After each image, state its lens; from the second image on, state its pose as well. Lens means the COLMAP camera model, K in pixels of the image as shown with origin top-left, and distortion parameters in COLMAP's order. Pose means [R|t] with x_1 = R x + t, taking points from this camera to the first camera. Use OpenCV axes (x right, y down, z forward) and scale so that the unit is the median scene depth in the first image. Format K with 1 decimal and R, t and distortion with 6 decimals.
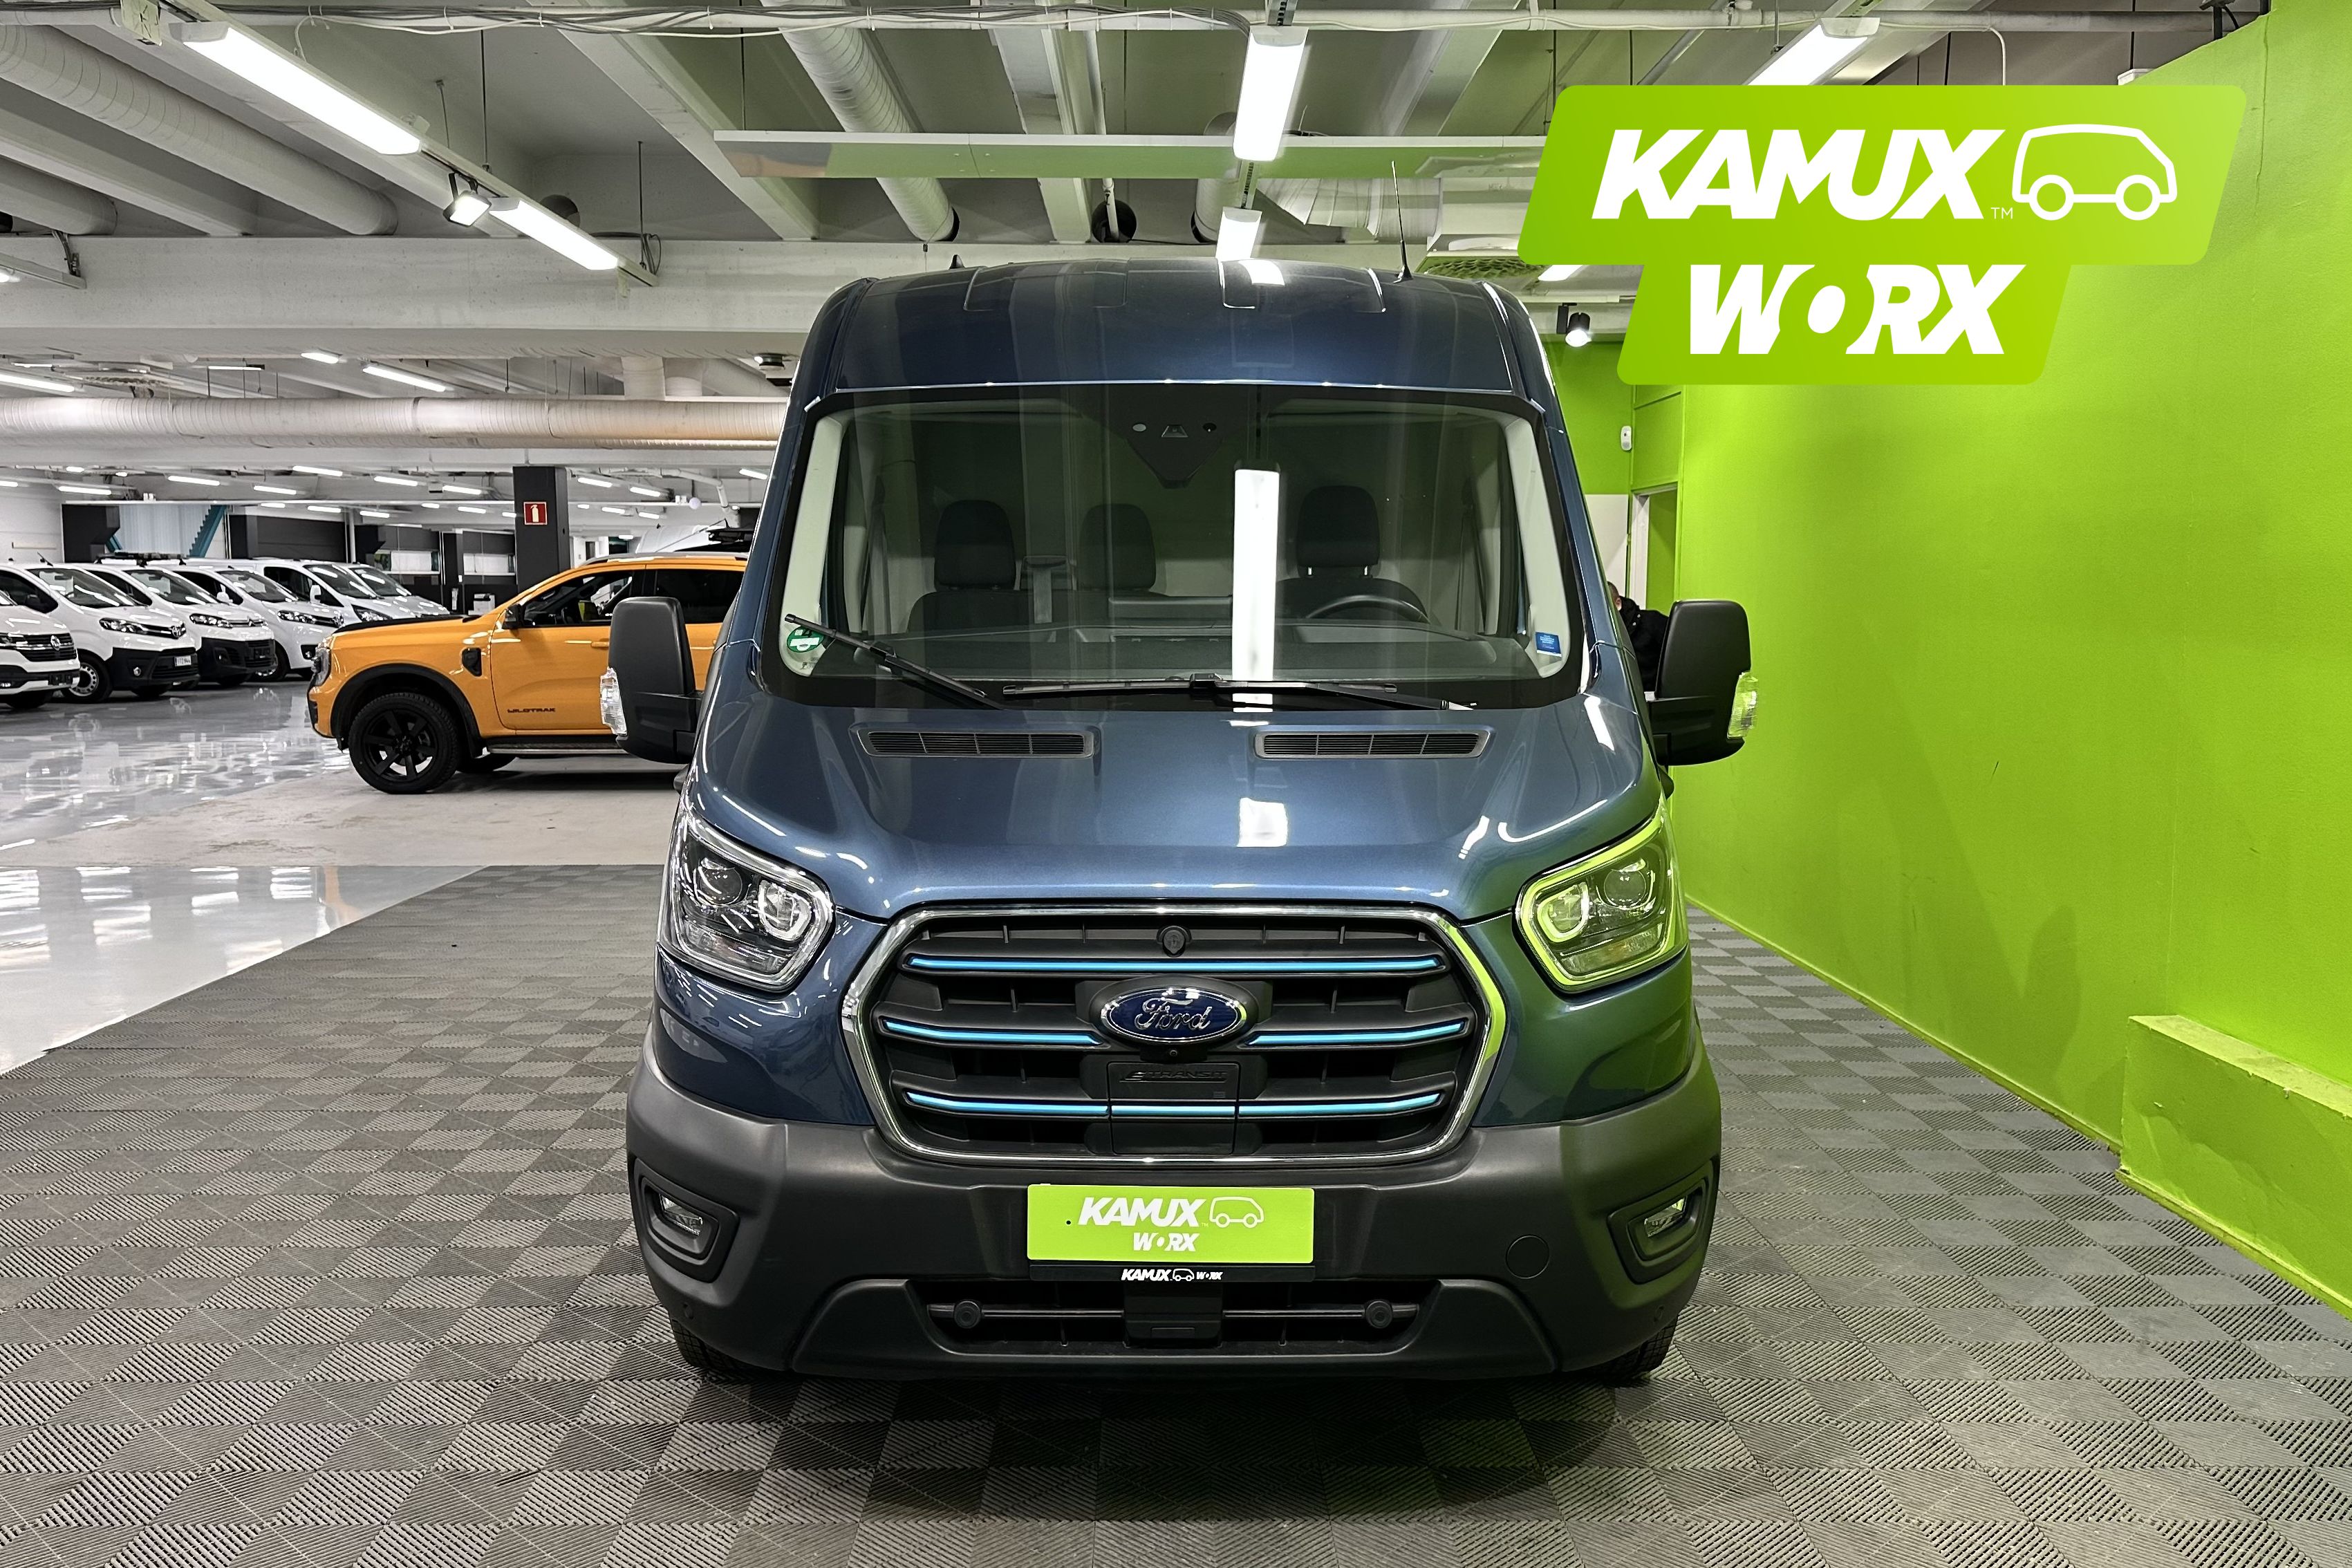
lens RADIAL K [[2017.5, 0, 1176.0], [0, 2017.5, 784.0], [0, 0, 1]] dist [-0.000627, -0.004277]
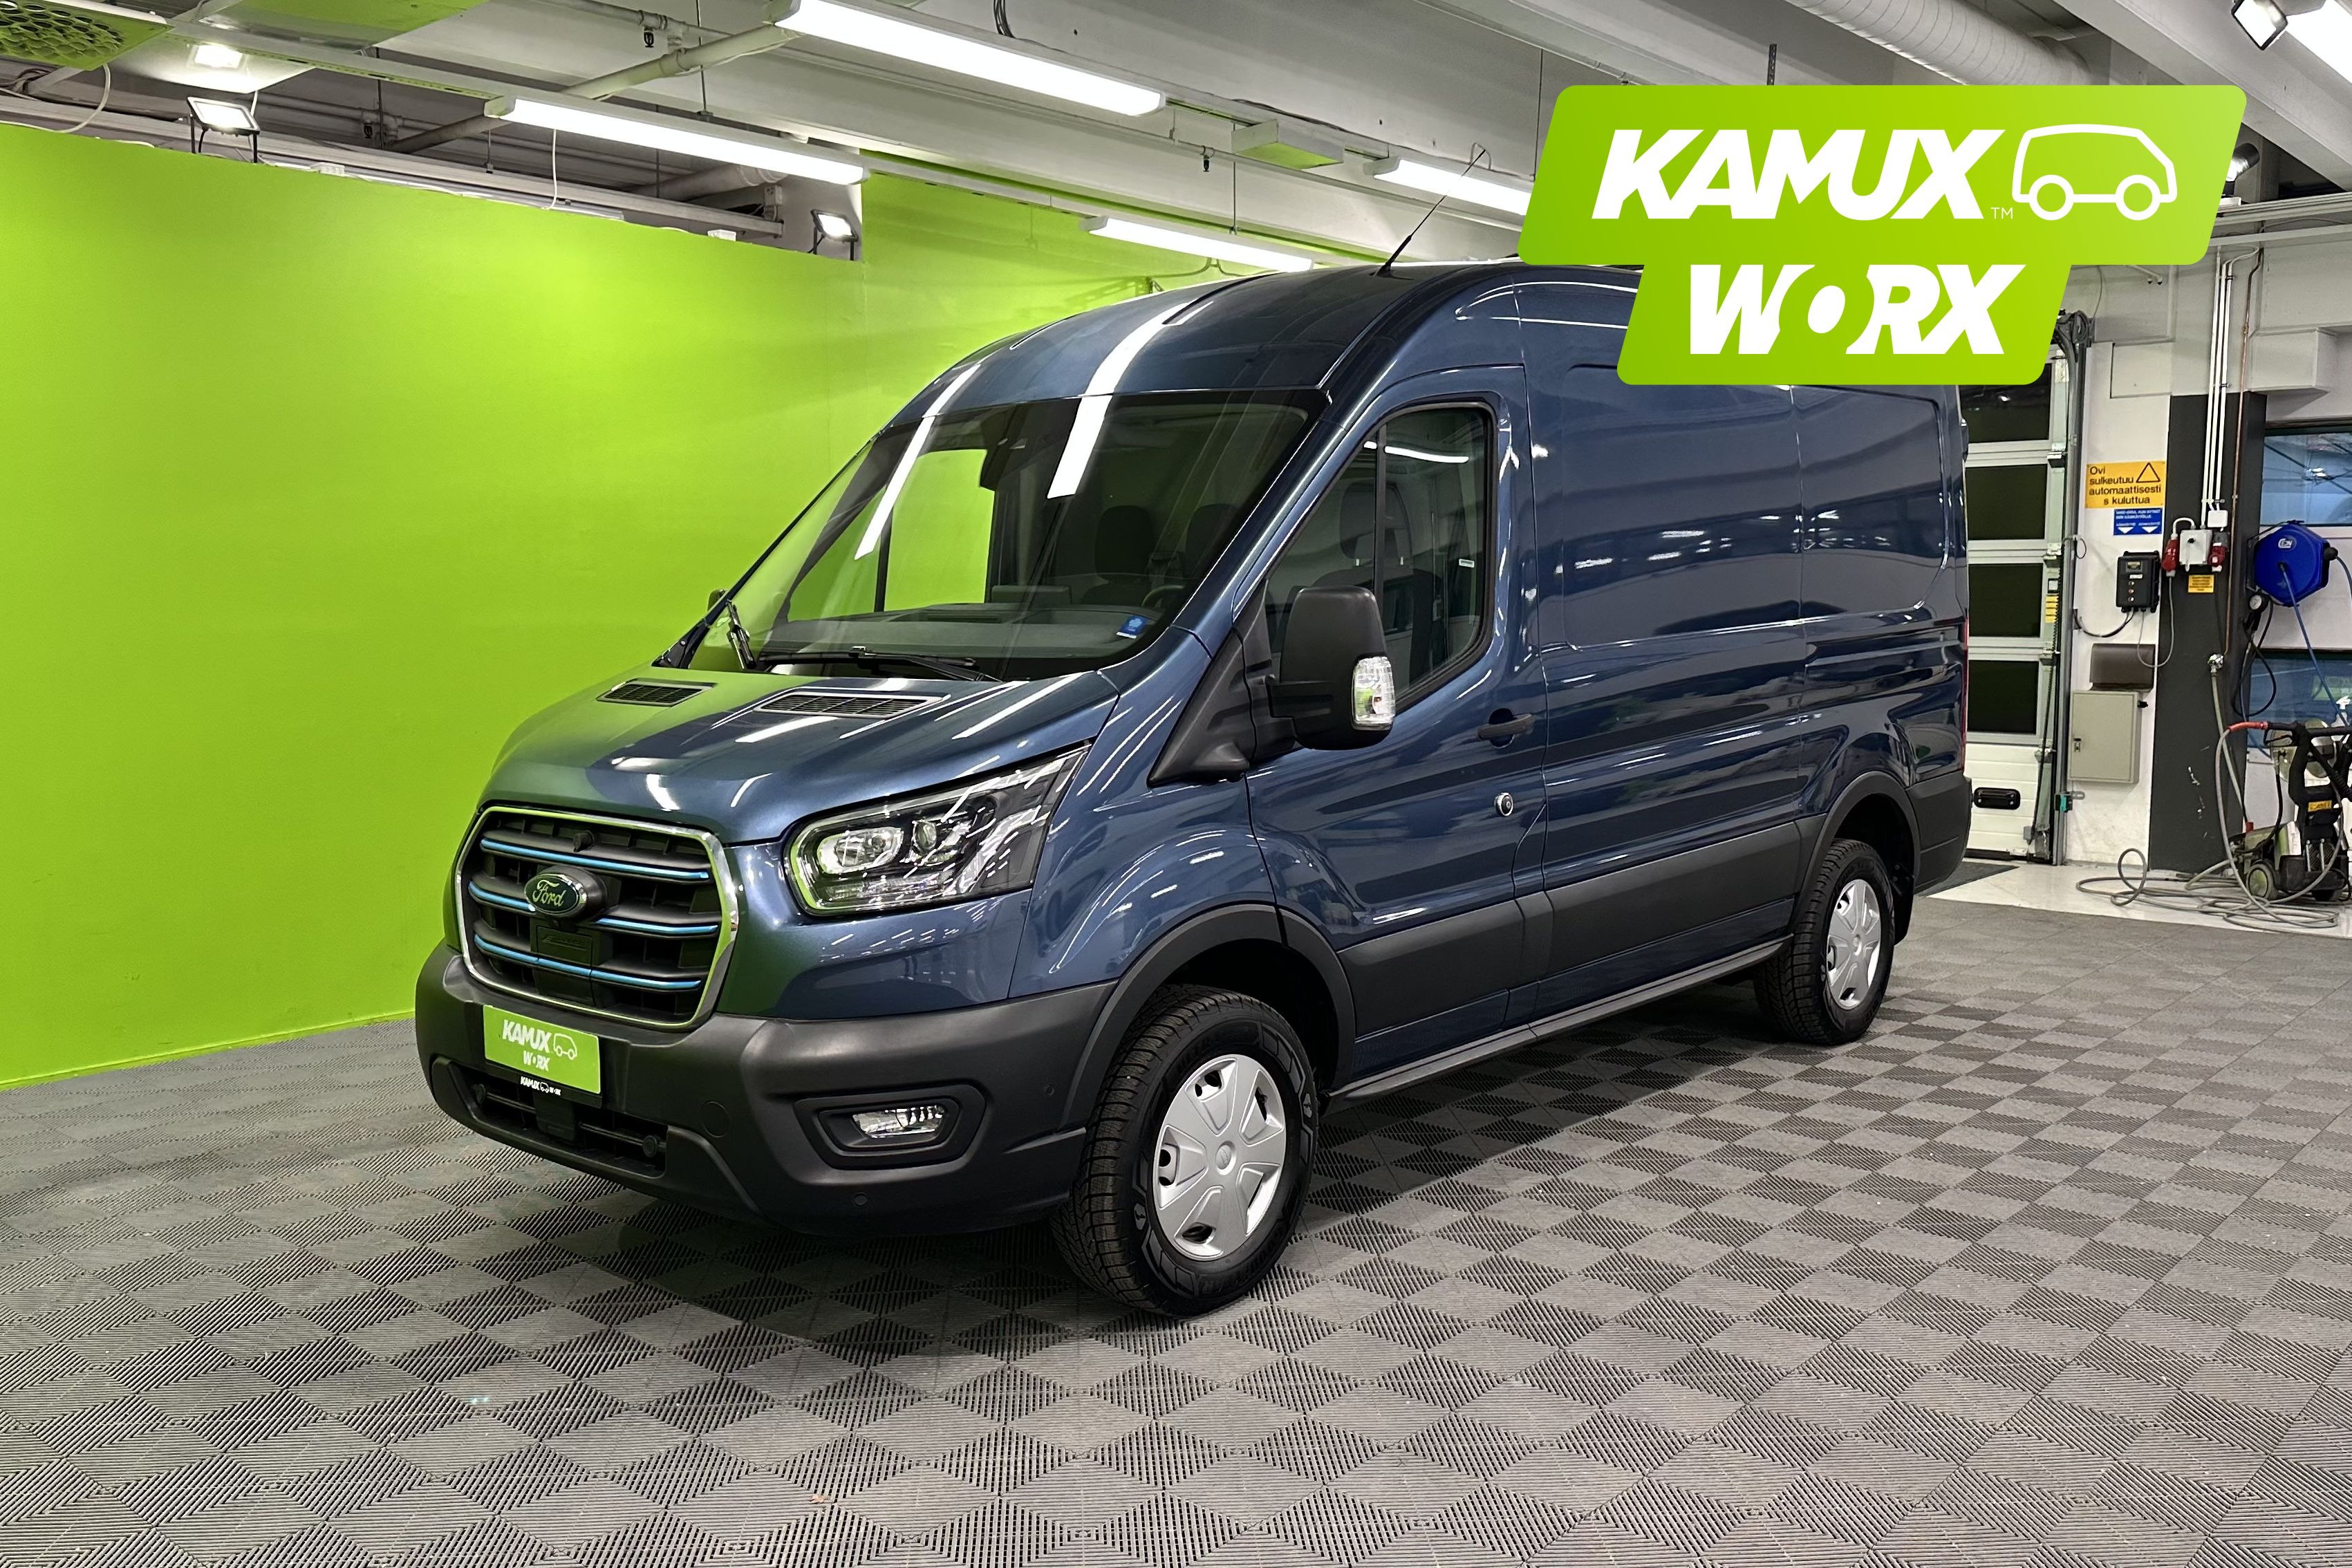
lens RADIAL K [[2017.5, 0, 1176.0], [0, 2017.5, 784.0], [0, 0, 1]] dist [-0.000627, -0.004277]
pose [[0.748912, 0.057590, -0.660162, 1.176673], [-0.059490, 0.998037, 0.019578, -0.009990], [0.659993, 0.024611, 0.750868, 0.258068]]
